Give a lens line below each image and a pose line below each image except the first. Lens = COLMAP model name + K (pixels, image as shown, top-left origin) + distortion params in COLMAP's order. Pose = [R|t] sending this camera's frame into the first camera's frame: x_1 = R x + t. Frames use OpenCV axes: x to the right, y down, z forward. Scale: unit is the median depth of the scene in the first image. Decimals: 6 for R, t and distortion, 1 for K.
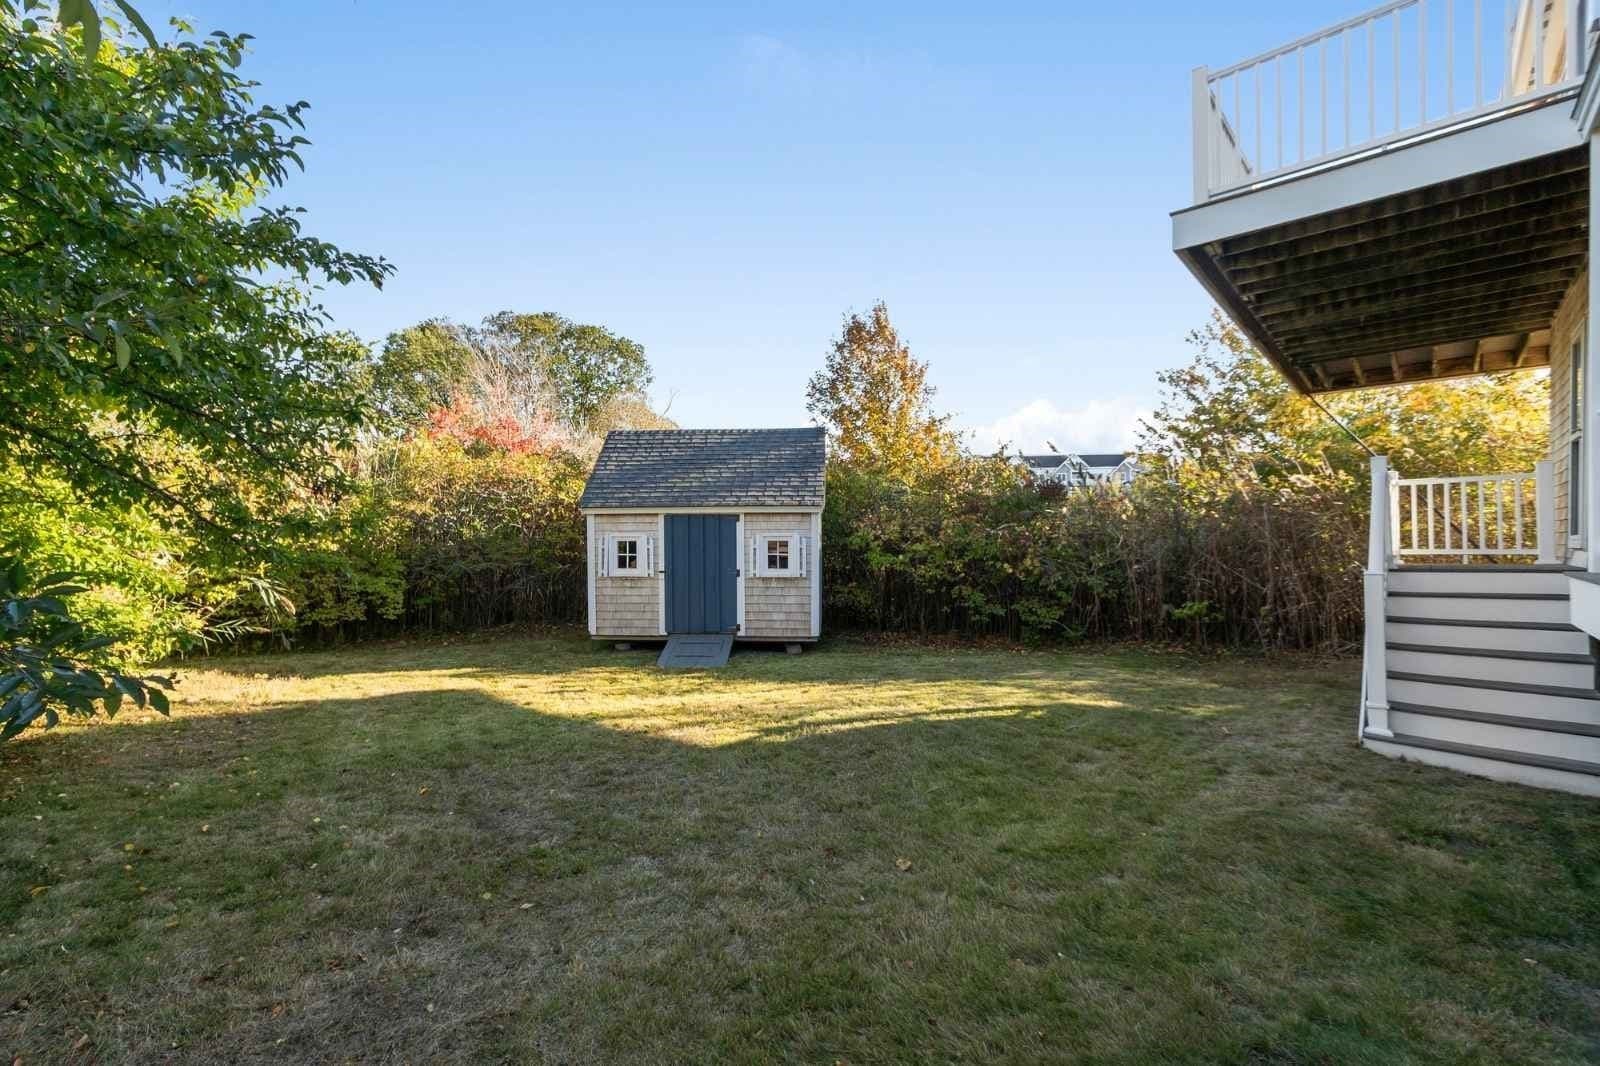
lens RADIAL K [[701.7, 0, 763.2], [0, 701.7, 535.1], [0, 0, 1]] dist [0.003187, 0.000657]
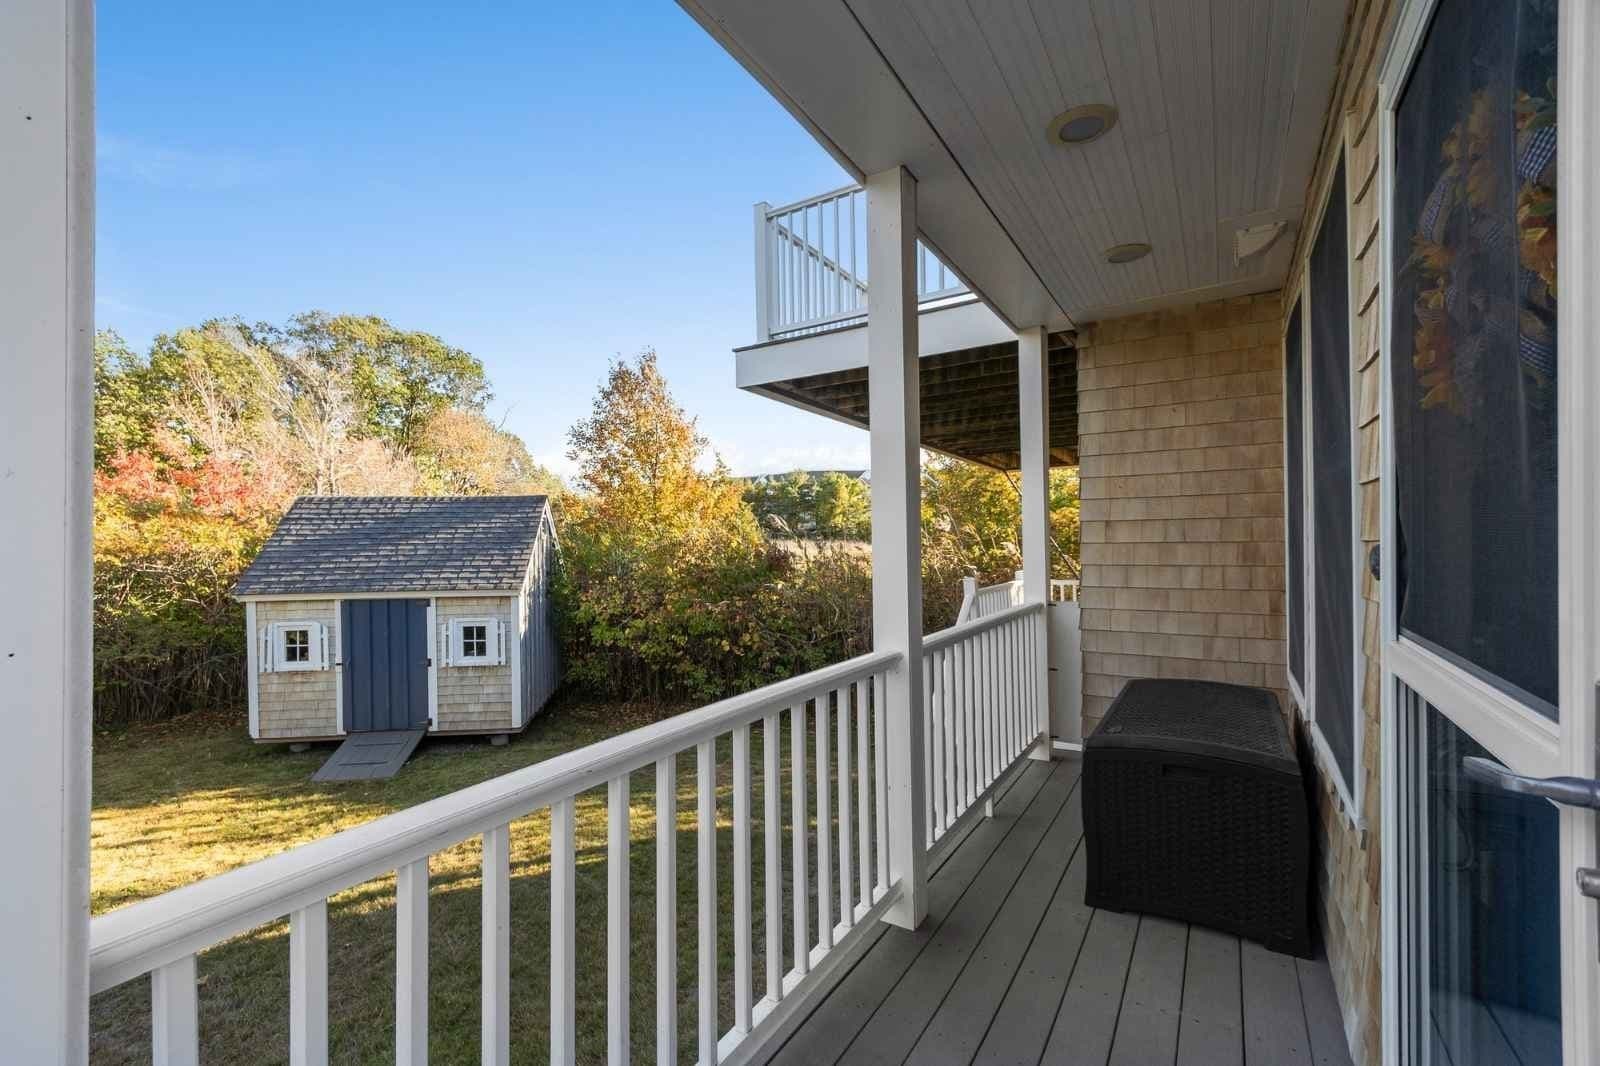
lens RADIAL K [[701.7, 0, 763.2], [0, 701.7, 535.1], [0, 0, 1]] dist [0.003187, 0.000657]
pose [[0.983723, -0.007606, 0.179528, 0.227316], [0.009248, 0.999923, -0.008313, -0.099410], [-0.179451, 0.009838, 0.983718, 0.021328]]
